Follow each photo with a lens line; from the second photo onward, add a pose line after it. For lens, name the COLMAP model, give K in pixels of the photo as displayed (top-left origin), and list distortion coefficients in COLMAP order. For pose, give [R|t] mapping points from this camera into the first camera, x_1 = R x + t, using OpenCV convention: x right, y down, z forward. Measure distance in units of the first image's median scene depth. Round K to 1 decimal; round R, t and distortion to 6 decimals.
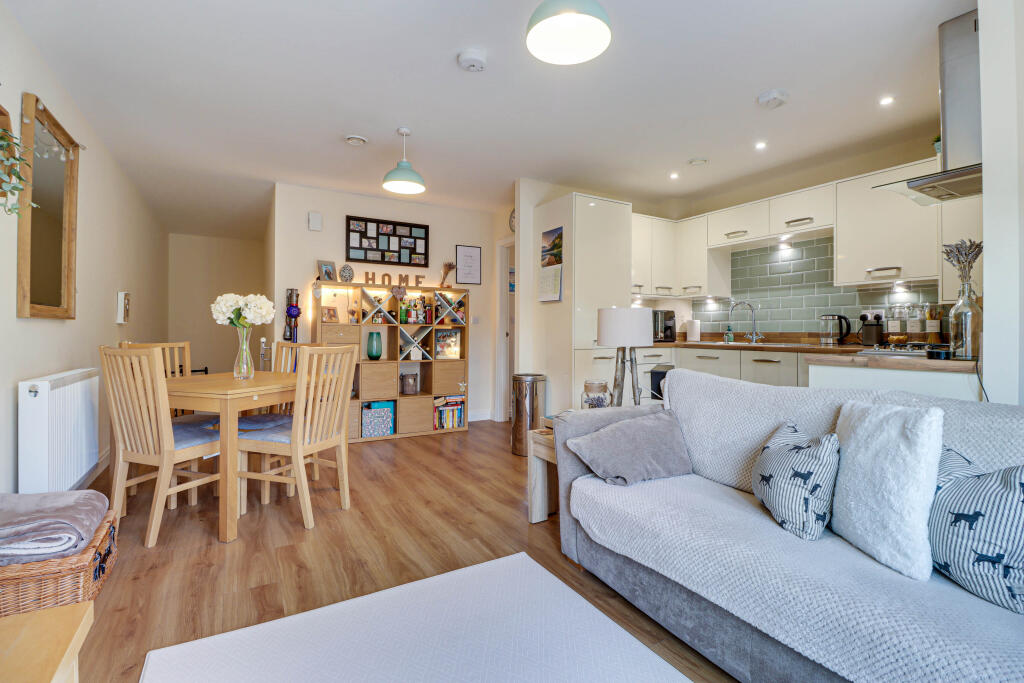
lens RADIAL K [[473.4, 0, 508.1], [0, 473.4, 326.1], [0, 0, 1]] dist [0.001446, -0.013558]
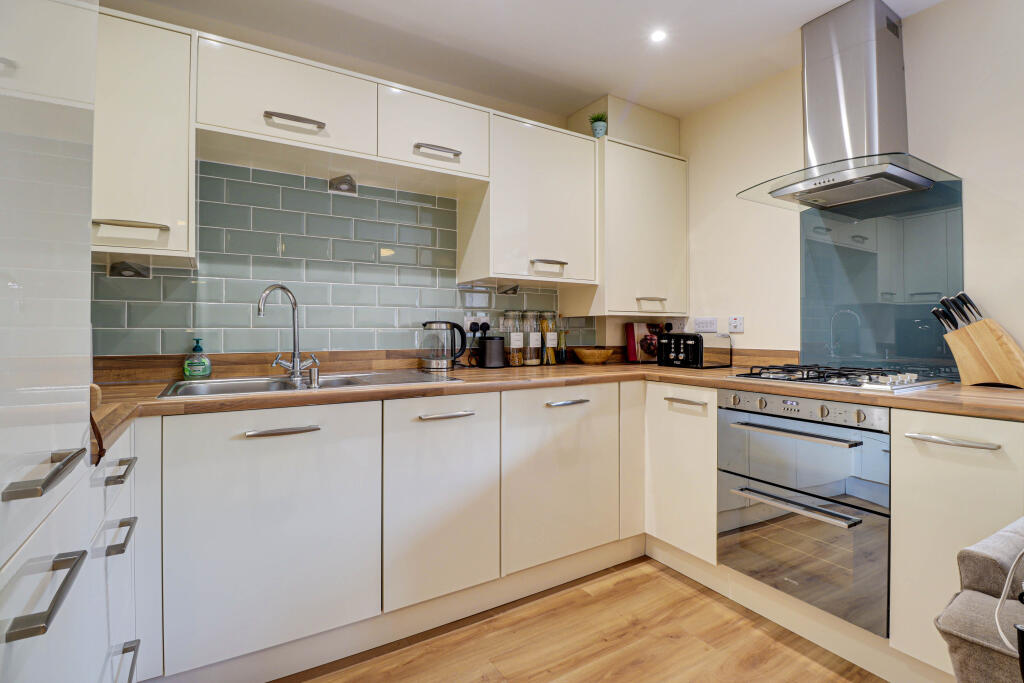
lens RADIAL K [[473.4, 0, 508.1], [0, 473.4, 326.1], [0, 0, 1]] dist [0.001446, -0.013558]
pose [[-0.057487, 0.005226, 0.998333, 0.059658], [-0.009966, 0.999933, -0.005809, -0.014784], [-0.998297, -0.010283, -0.057431, 0.933110]]
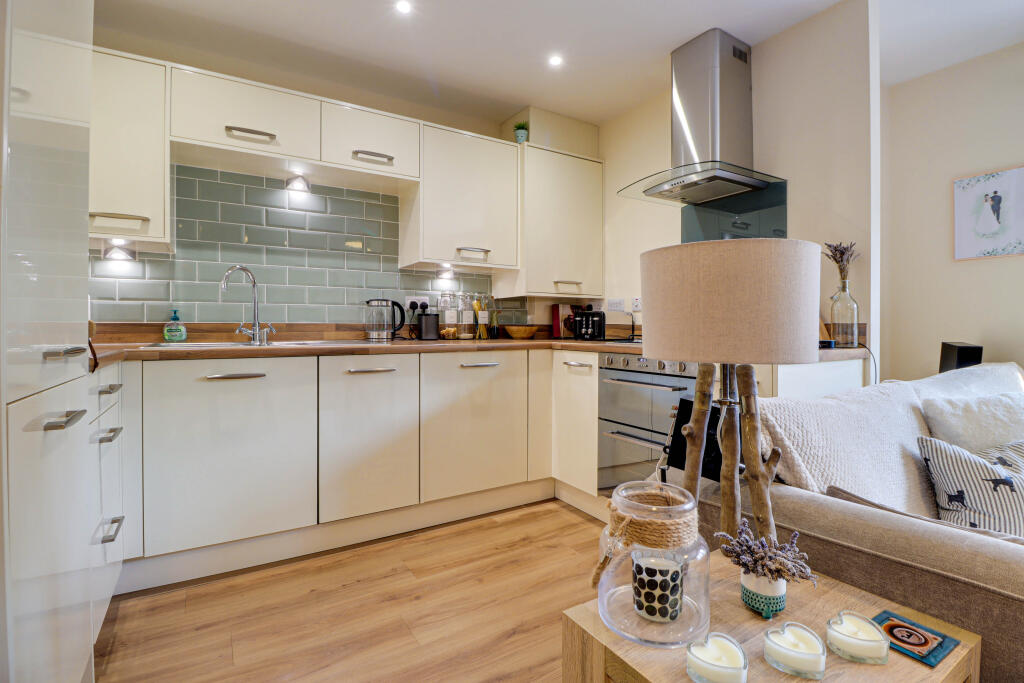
lens RADIAL K [[479.6, 0, 508.7], [0, 479.6, 329.8], [0, 0, 1]] dist [0.001311, -0.013884]
pose [[-0.053591, -0.009312, 0.998520, -0.069300], [-0.013494, 0.999872, 0.008600, 0.013713], [-0.998472, -0.013013, -0.053710, 0.830221]]
